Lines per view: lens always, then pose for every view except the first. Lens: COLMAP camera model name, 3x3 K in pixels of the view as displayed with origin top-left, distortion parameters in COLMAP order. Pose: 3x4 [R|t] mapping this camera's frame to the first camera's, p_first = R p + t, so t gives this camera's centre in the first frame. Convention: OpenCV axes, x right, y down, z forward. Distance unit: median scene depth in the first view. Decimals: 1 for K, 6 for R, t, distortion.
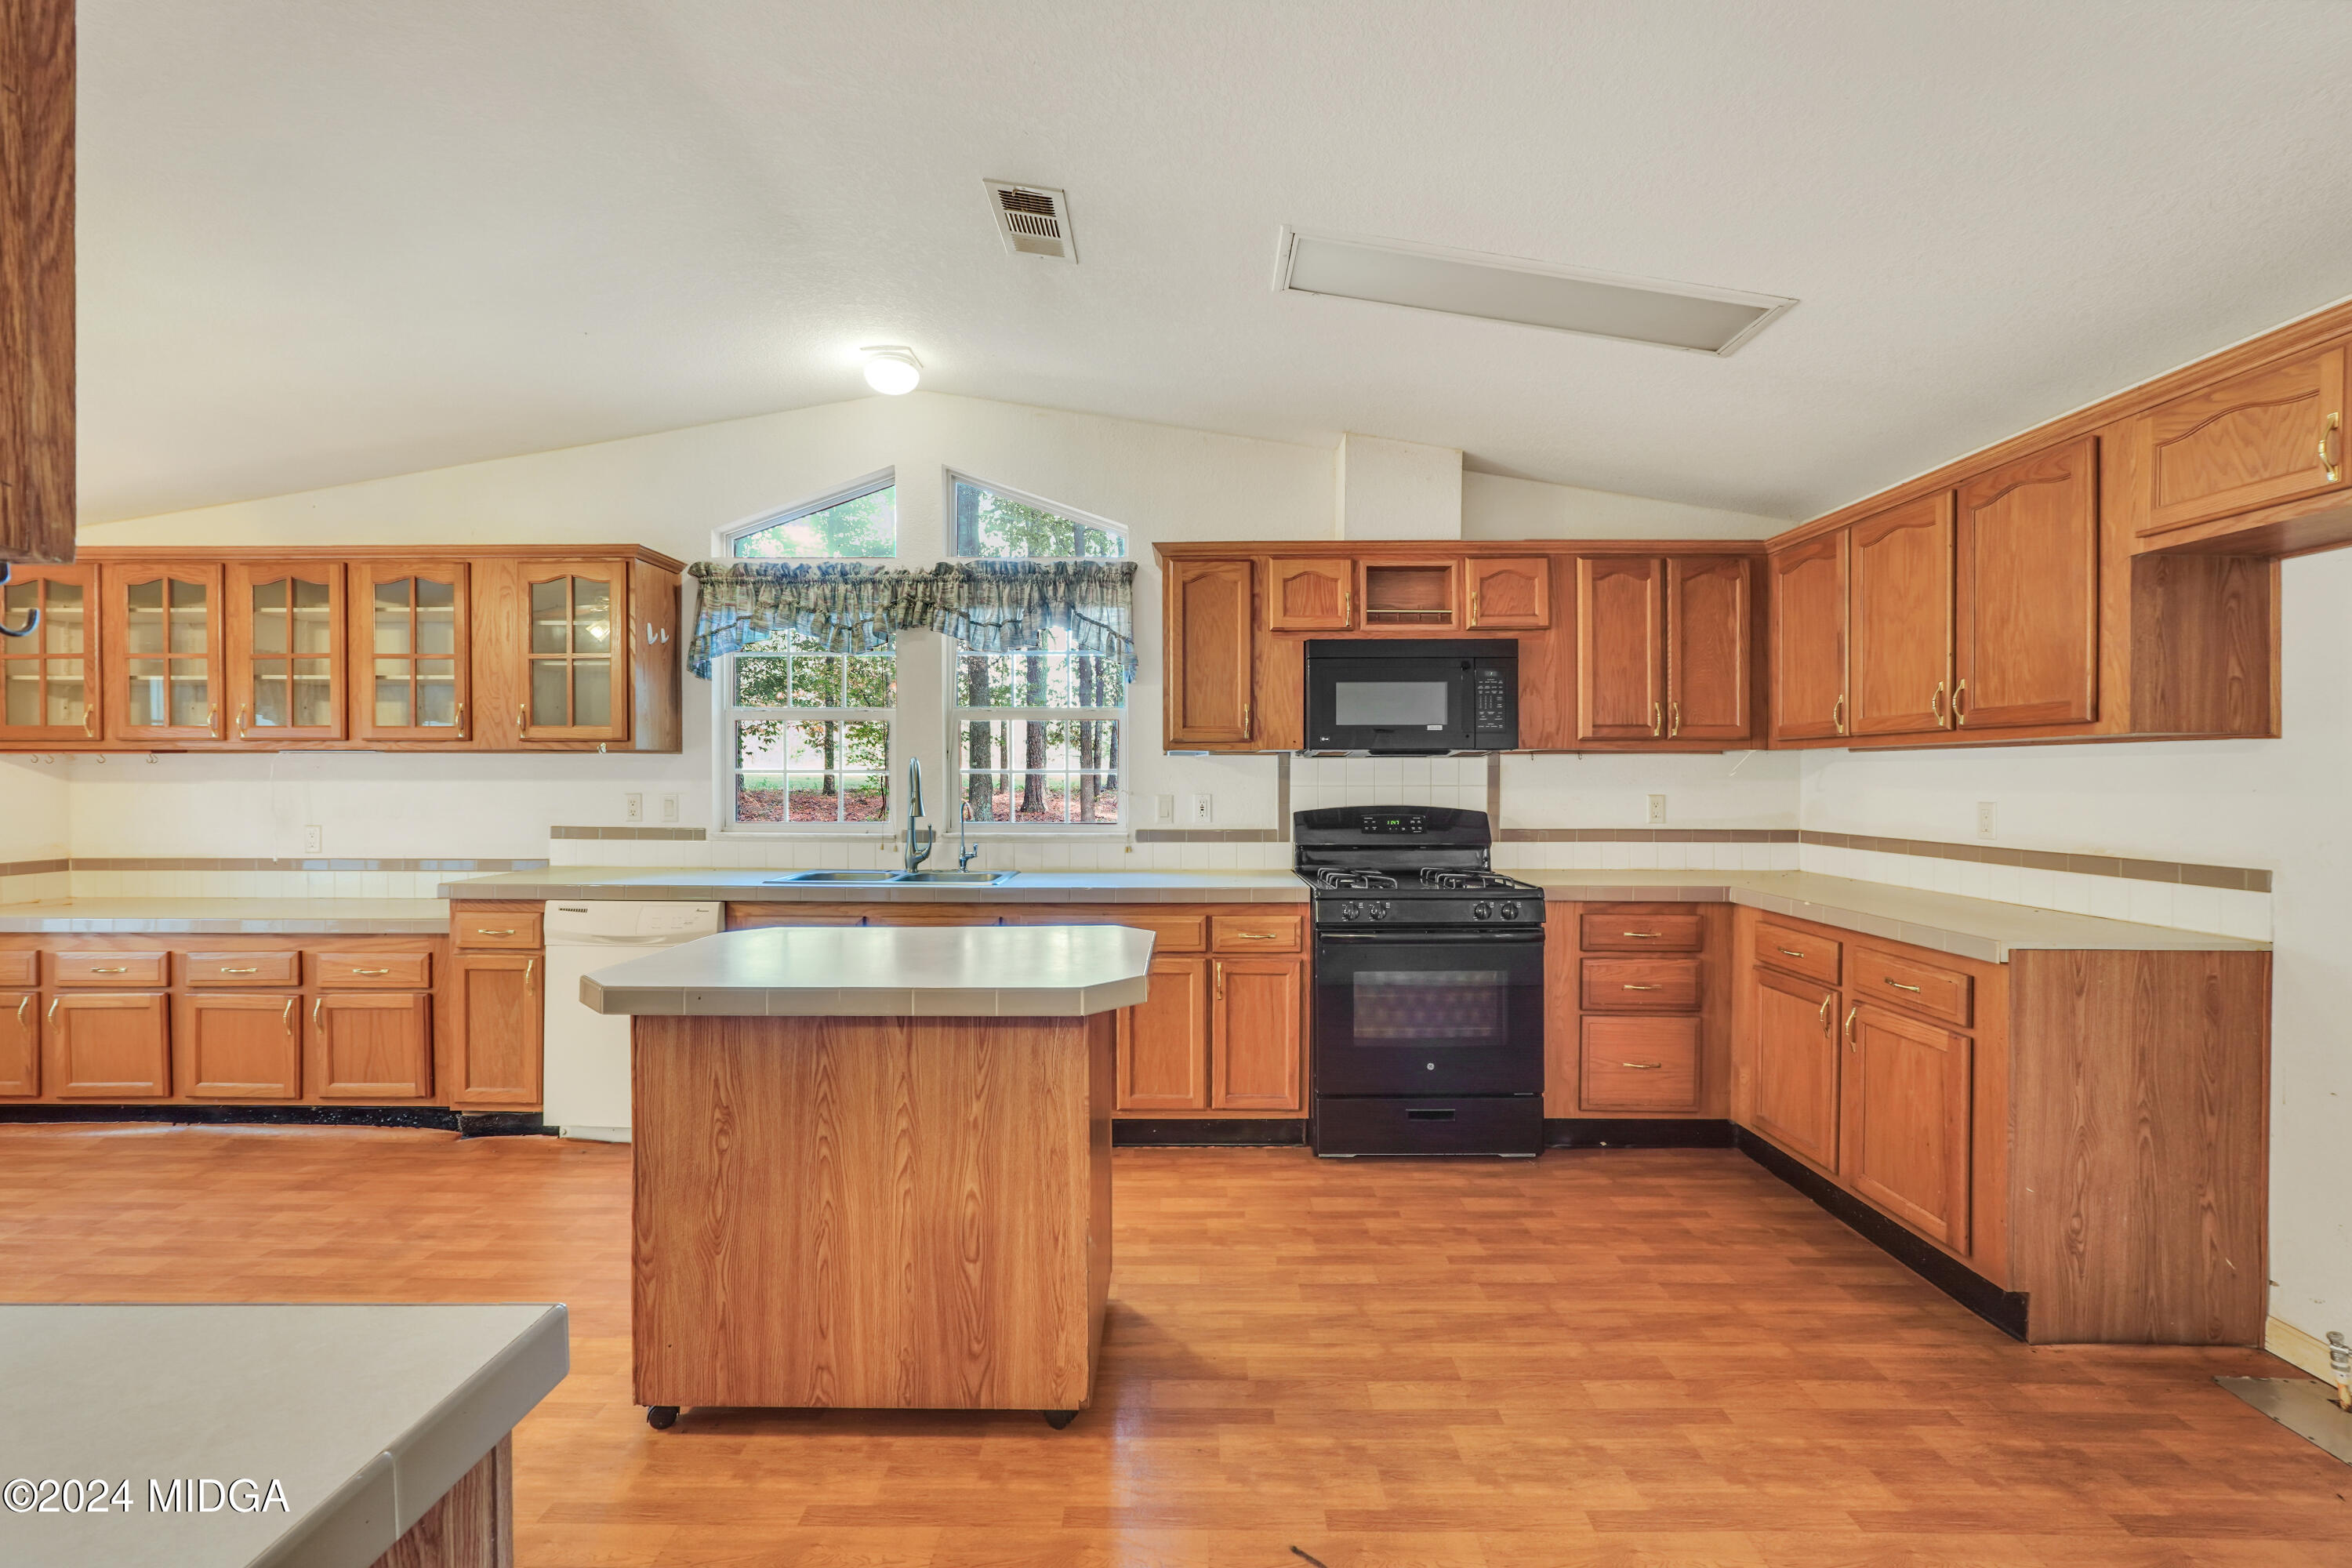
lens RADIAL K [[979.4, 0, 1166.1], [0, 979.4, 782.7], [0, 0, 1]] dist [-0.012639, 0.003791]
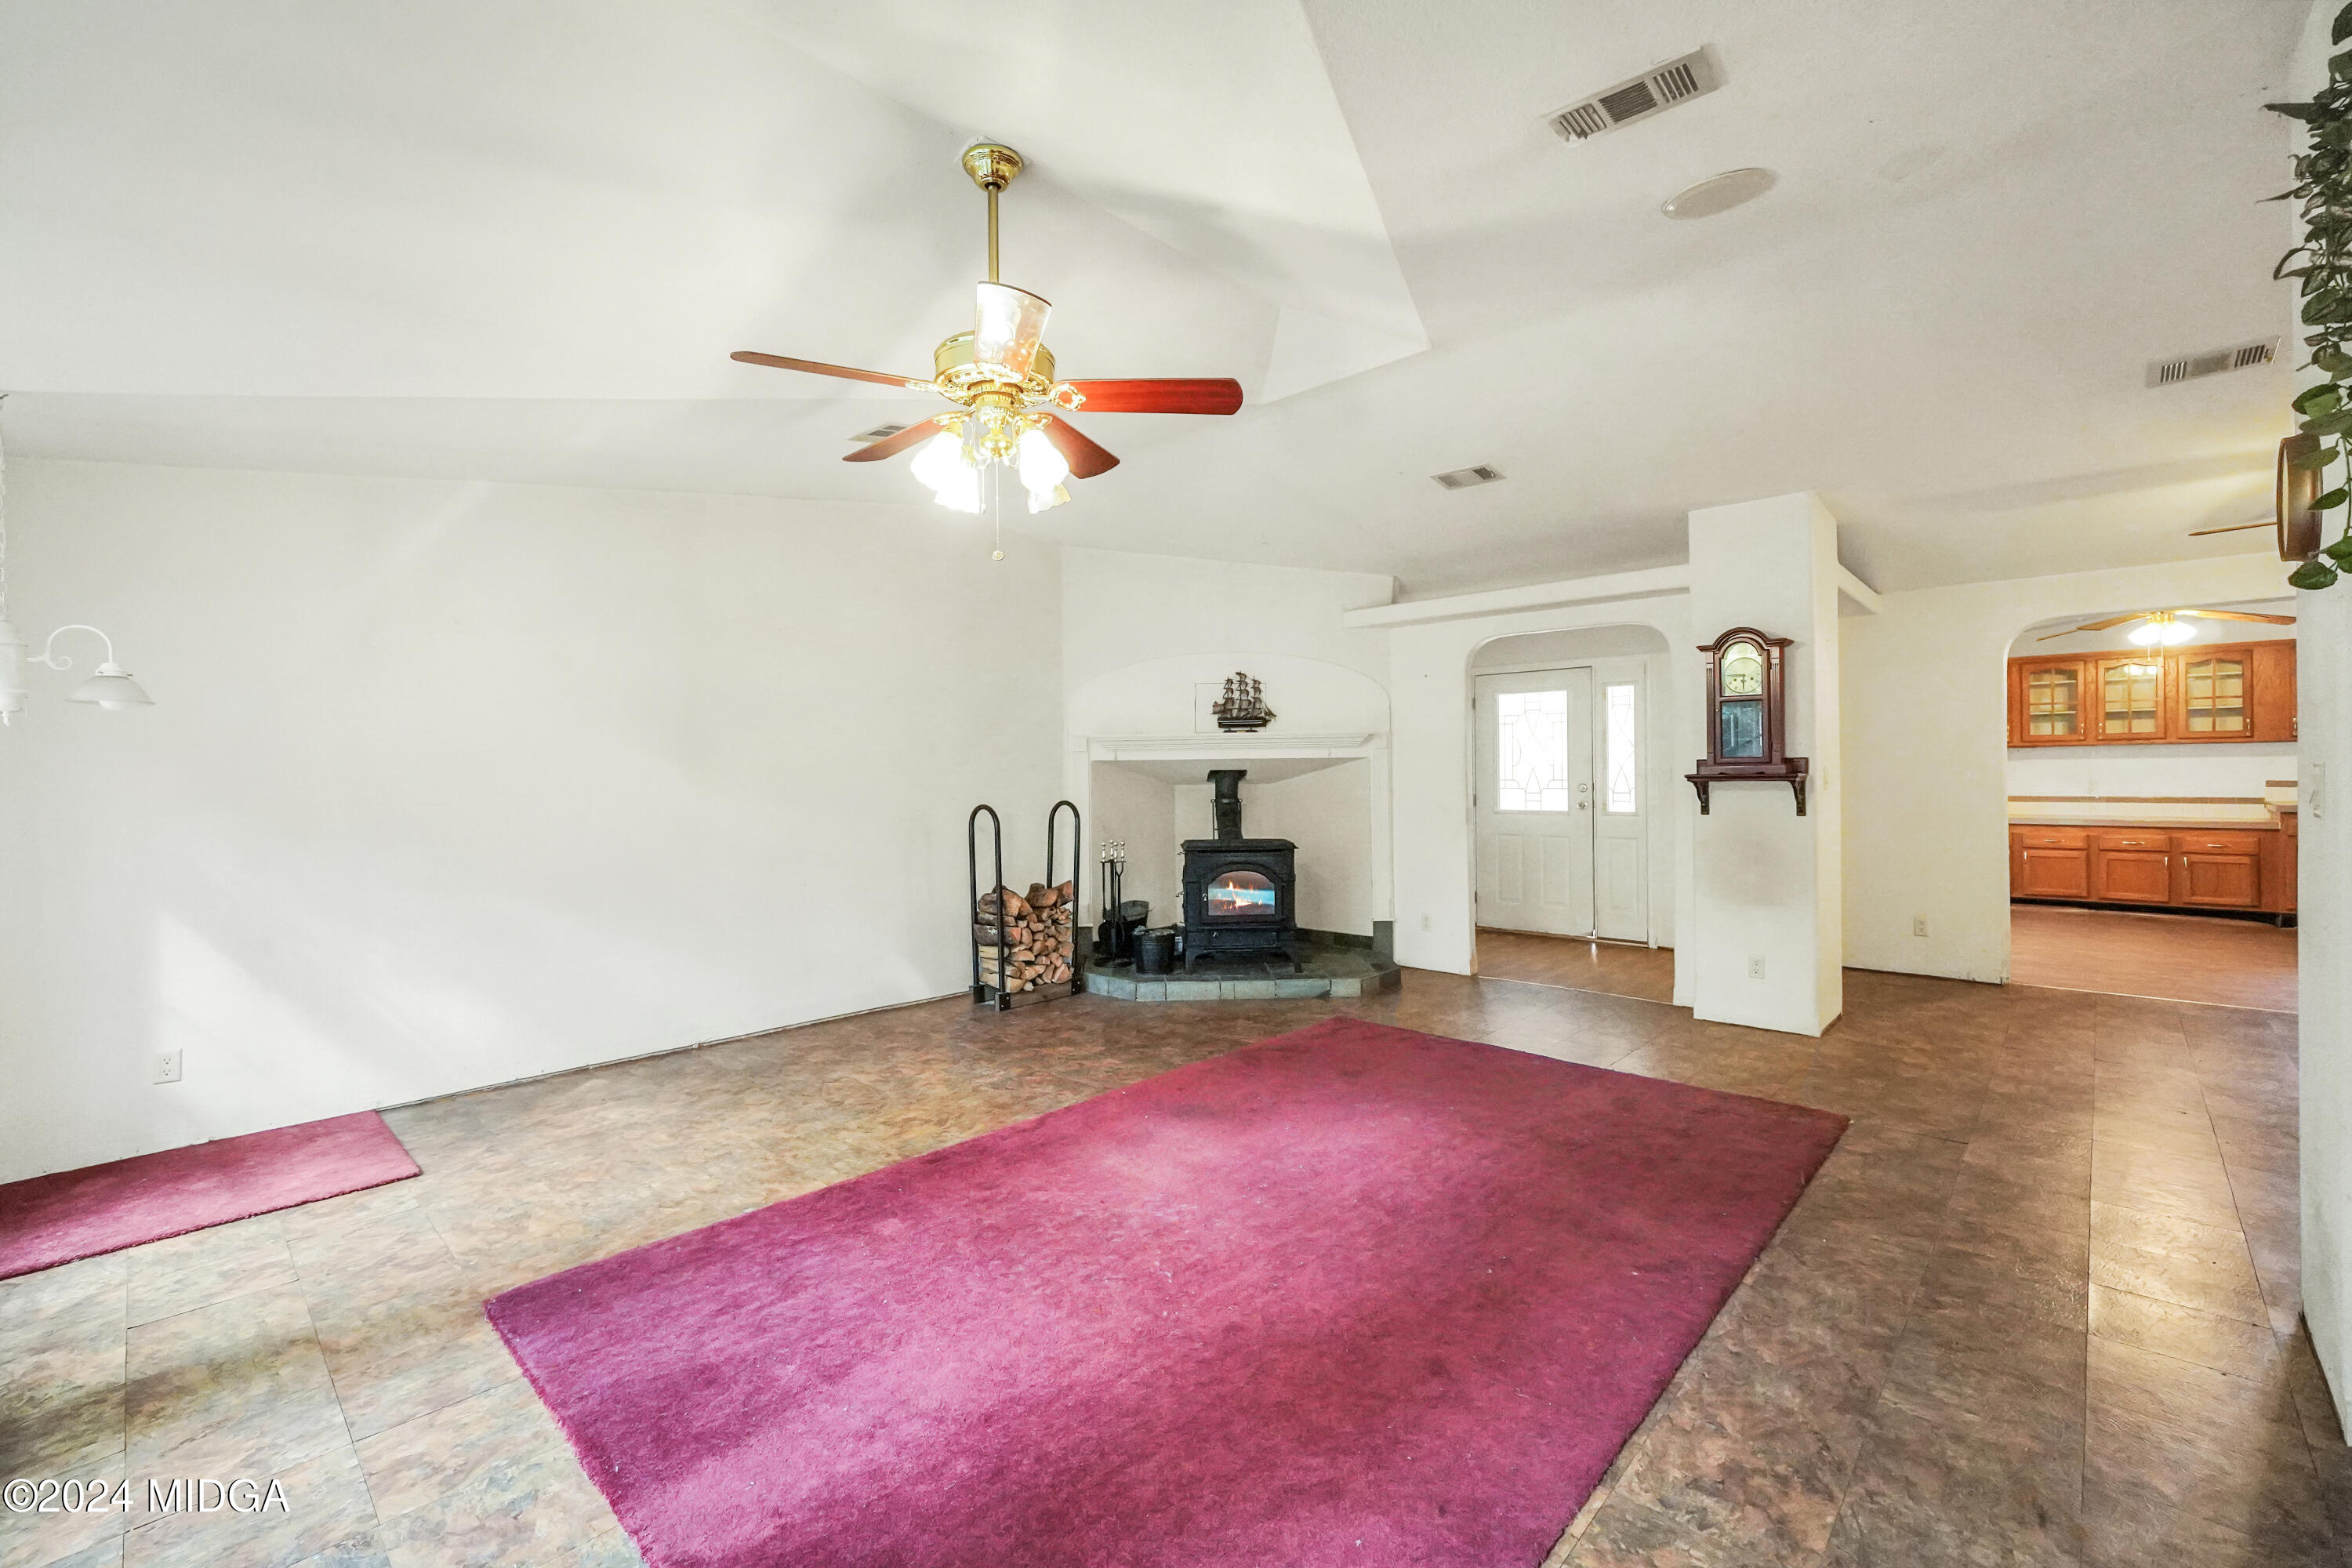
lens RADIAL K [[992.0, 0, 1155.5], [0, 992.0, 764.1], [0, 0, 1]] dist [-0.014395, 0.002176]
pose [[0.738419, -0.013799, -0.674201, -1.061458], [0.010751, 0.999904, -0.008690, 0.006880], [0.674257, -0.000832, 0.738497, -2.124671]]
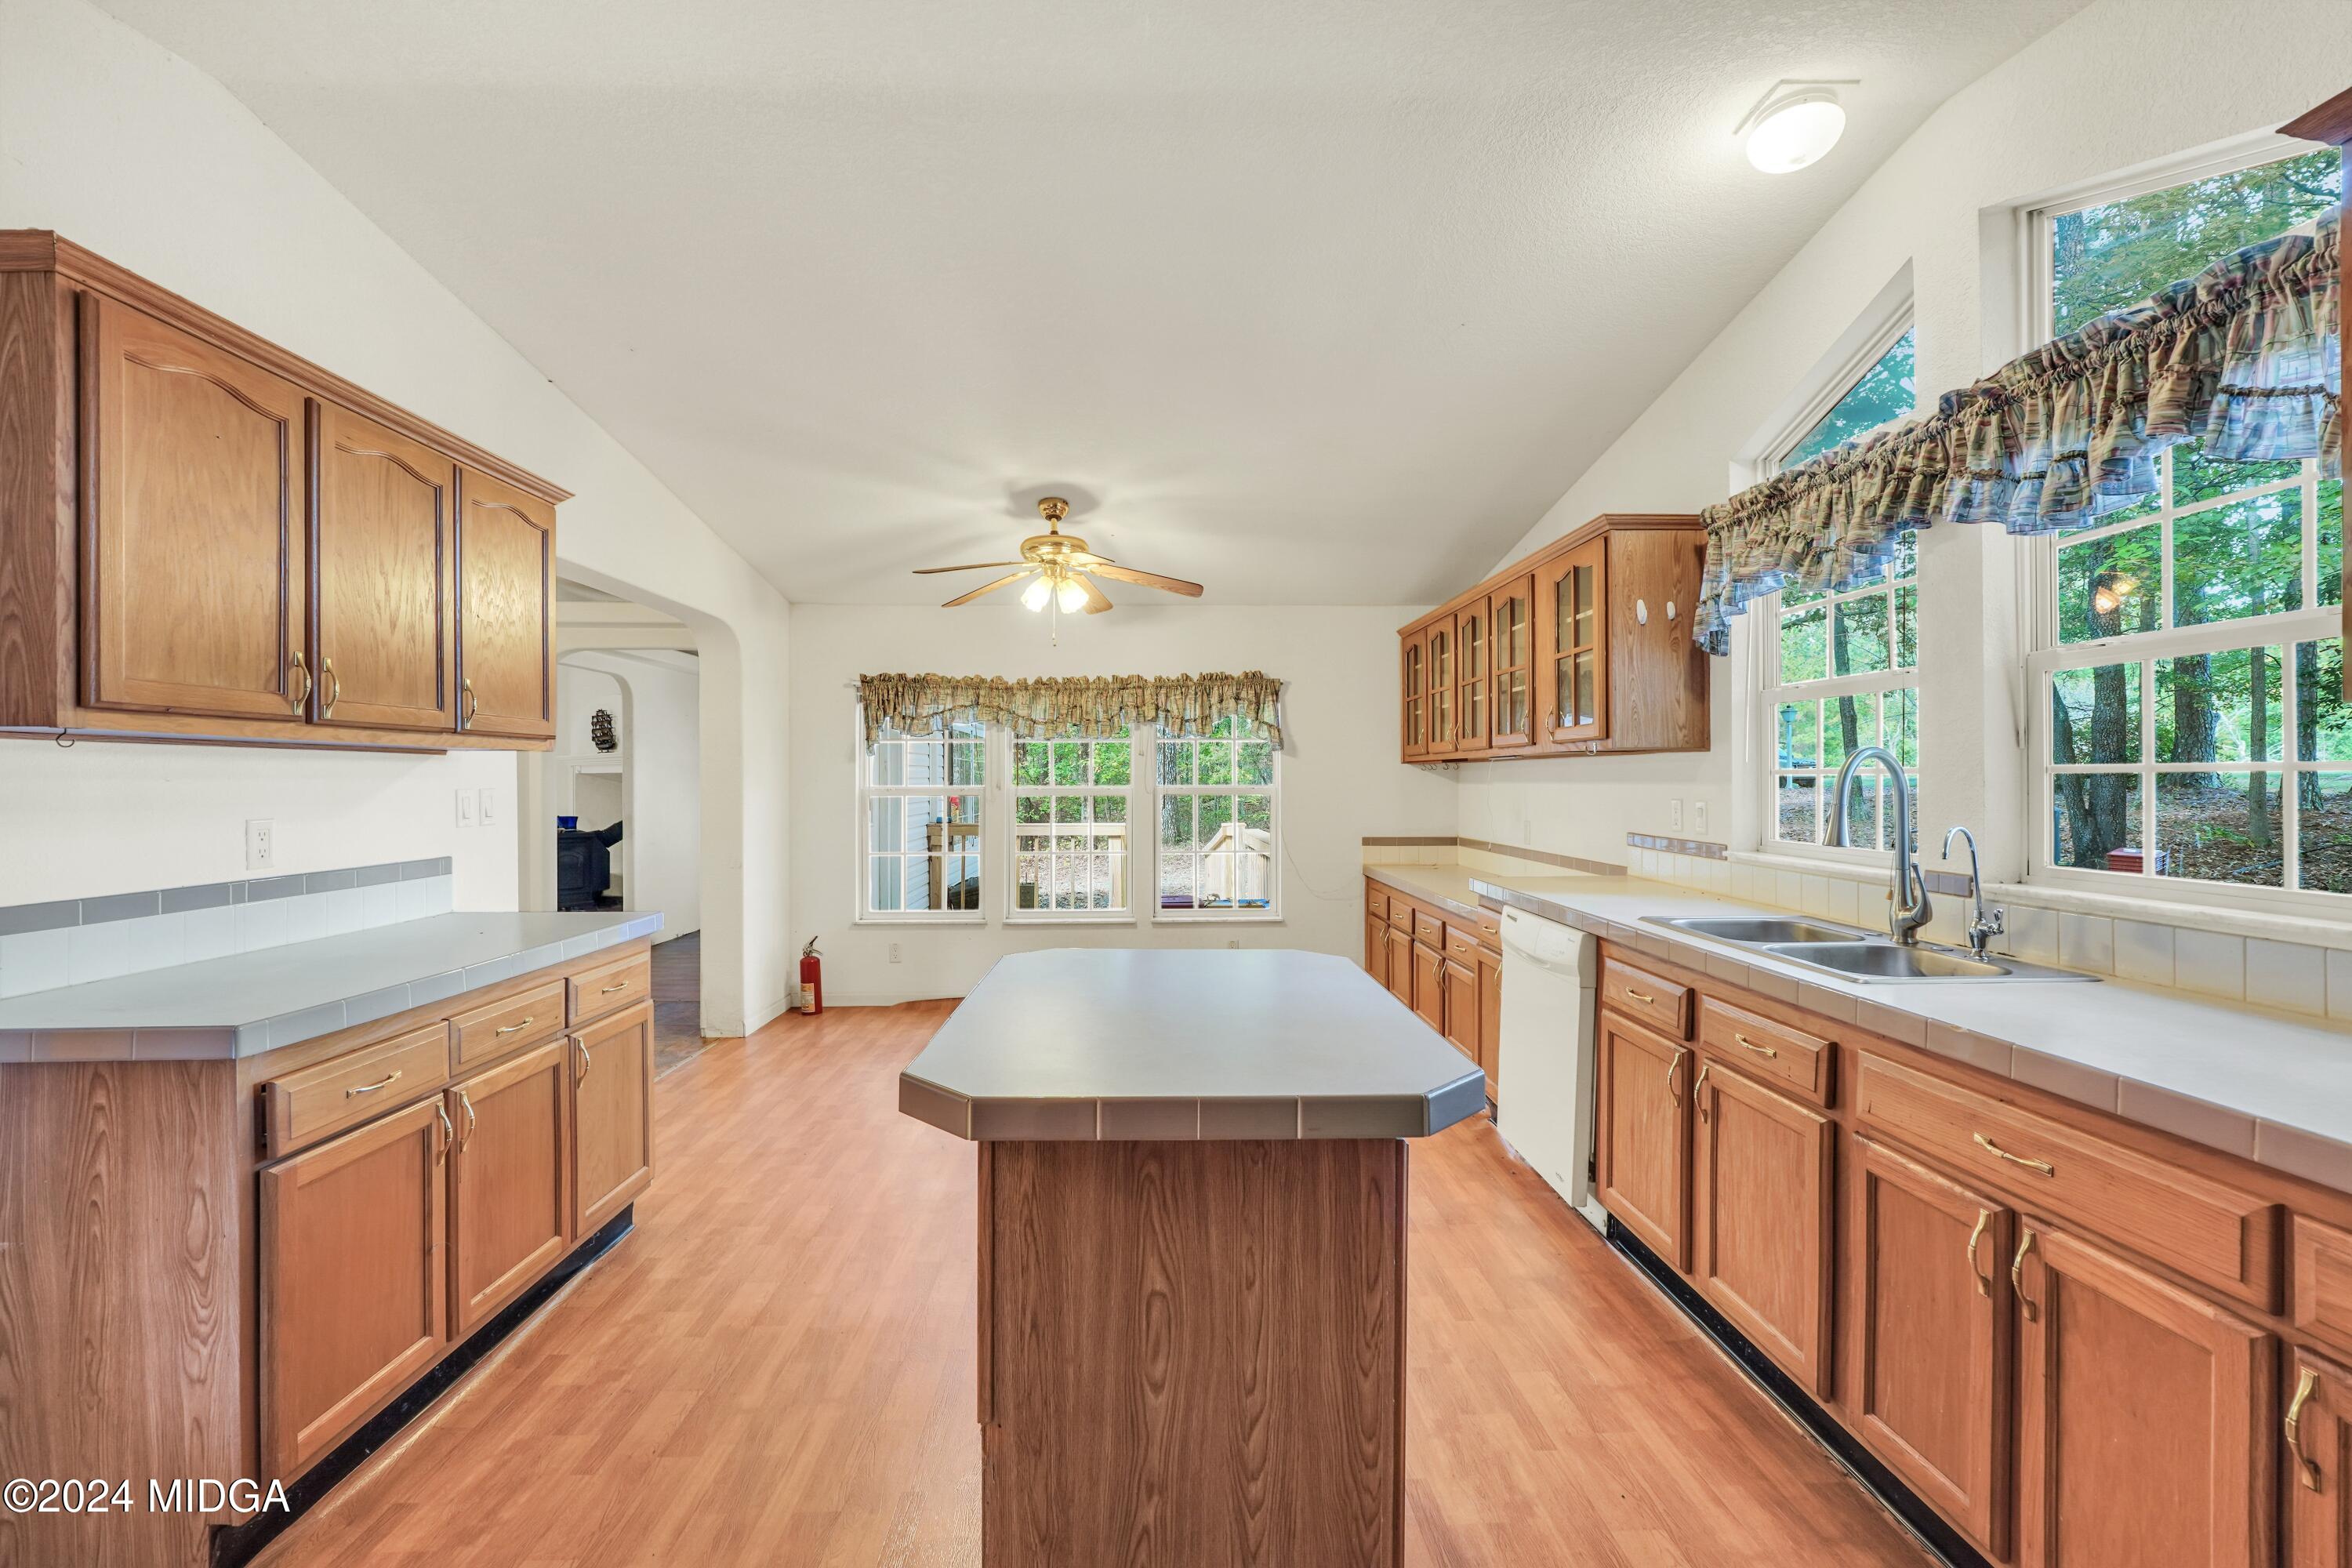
lens RADIAL K [[979.4, 0, 1181.3], [0, 979.4, 781.6], [0, 0, 1]] dist [-0.012639, 0.003791]
pose [[0.056237, 0.001837, -0.998416, 0.322026], [-0.003641, 0.999992, 0.001635, -0.004377], [0.998411, 0.003544, 0.056243, 0.579616]]
